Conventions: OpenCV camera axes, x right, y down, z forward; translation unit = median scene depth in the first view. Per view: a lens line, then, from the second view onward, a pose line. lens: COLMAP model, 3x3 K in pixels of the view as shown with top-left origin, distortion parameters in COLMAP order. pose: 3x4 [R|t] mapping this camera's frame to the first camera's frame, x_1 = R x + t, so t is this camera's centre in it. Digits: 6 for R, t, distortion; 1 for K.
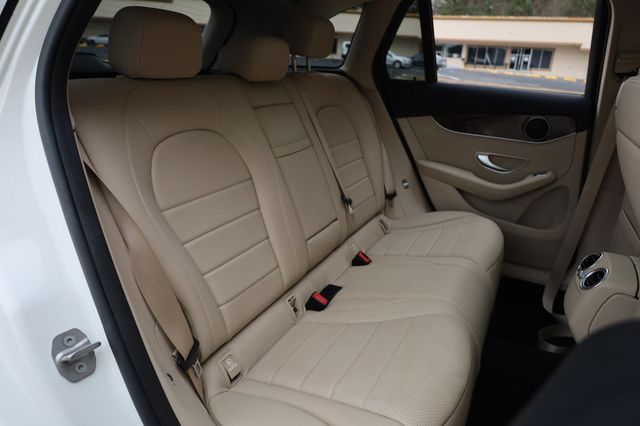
lens RADIAL K [[441.7, 0, 320.0], [0, 441.7, 213.0], [0, 0, 1]] dist [-0.007474, -0.002714]
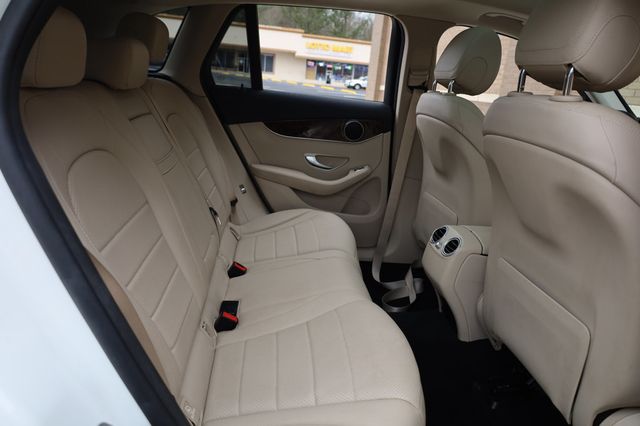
lens RADIAL K [[441.7, 0, 320.0], [0, 441.7, 213.0], [0, 0, 1]] dist [-0.007474, -0.002714]
pose [[0.836609, -0.132235, 0.531600, -0.221524], [0.131701, 0.990517, 0.039125, -0.029589], [-0.531733, 0.037280, 0.846091, 0.052250]]
